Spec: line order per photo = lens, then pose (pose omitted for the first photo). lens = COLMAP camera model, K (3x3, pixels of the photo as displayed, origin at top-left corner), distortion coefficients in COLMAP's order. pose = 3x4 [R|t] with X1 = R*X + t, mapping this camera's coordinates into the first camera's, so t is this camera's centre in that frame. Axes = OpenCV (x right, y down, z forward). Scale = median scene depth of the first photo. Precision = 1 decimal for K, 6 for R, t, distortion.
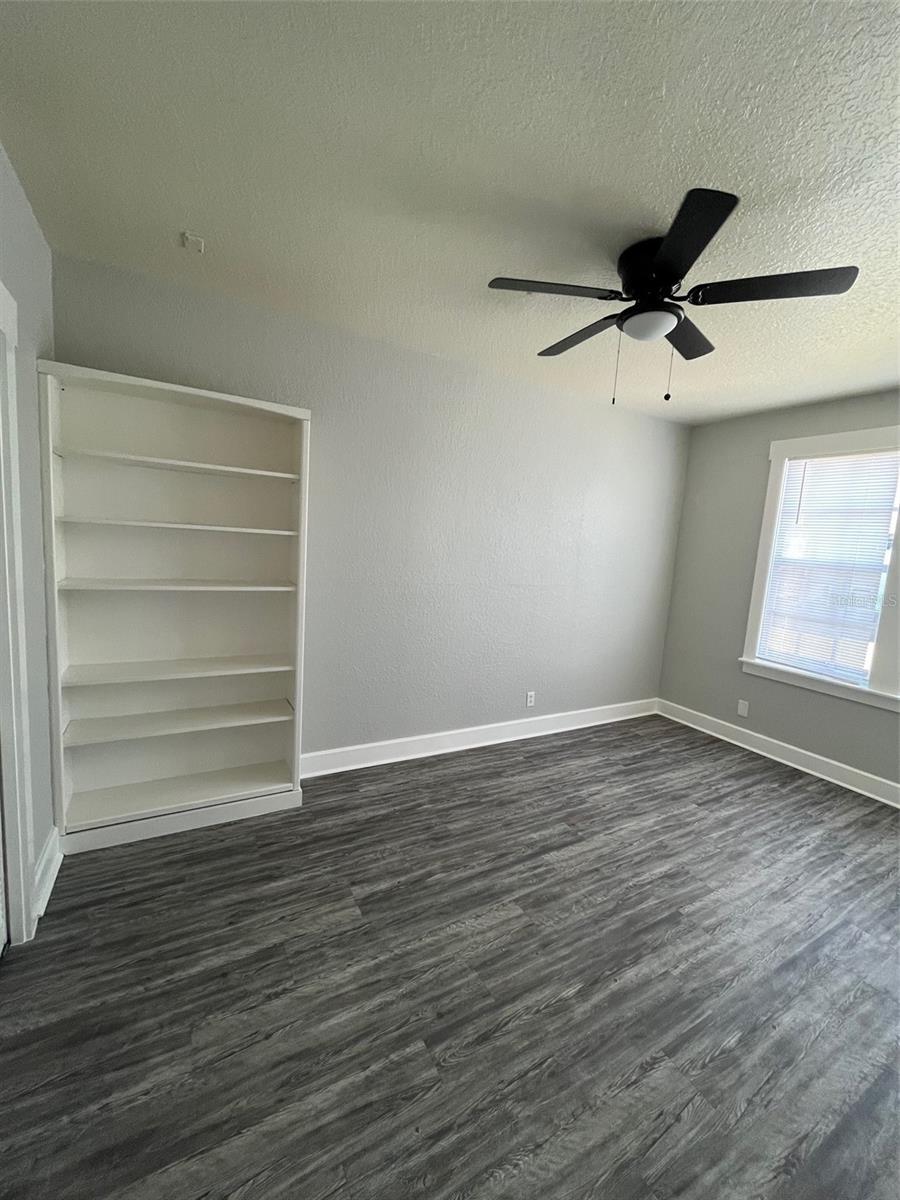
lens RADIAL K [[481.4, 0, 449.7], [0, 481.4, 603.5], [0, 0, 1]] dist [-0.002483, 0.000543]
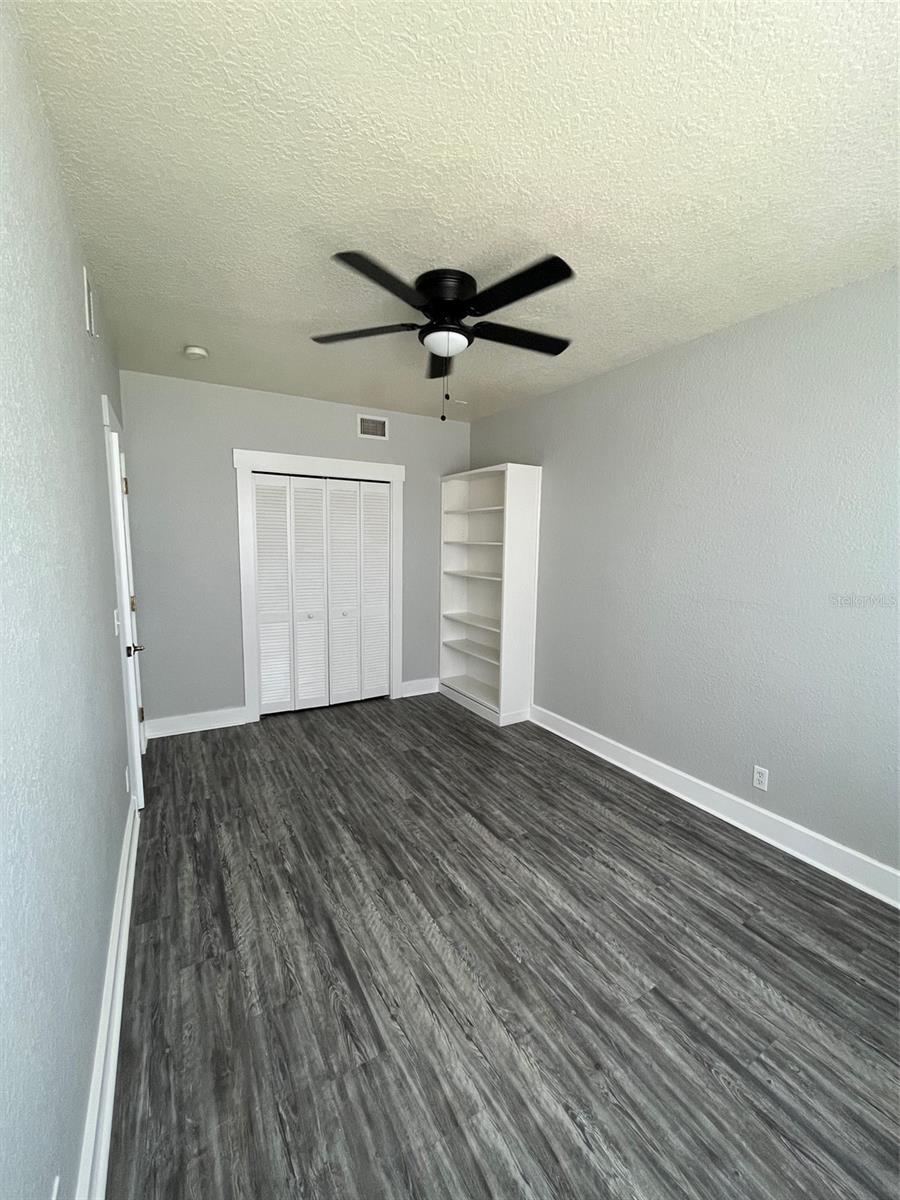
lens RADIAL K [[481.4, 0, 455.2], [0, 481.4, 598.3], [0, 0, 1]] dist [-0.002483, 0.000543]
pose [[0.024488, 0.054436, -0.998217, 1.241974], [-0.141198, 0.988695, 0.050453, -0.027371], [0.989678, 0.139711, 0.031898, 0.826391]]
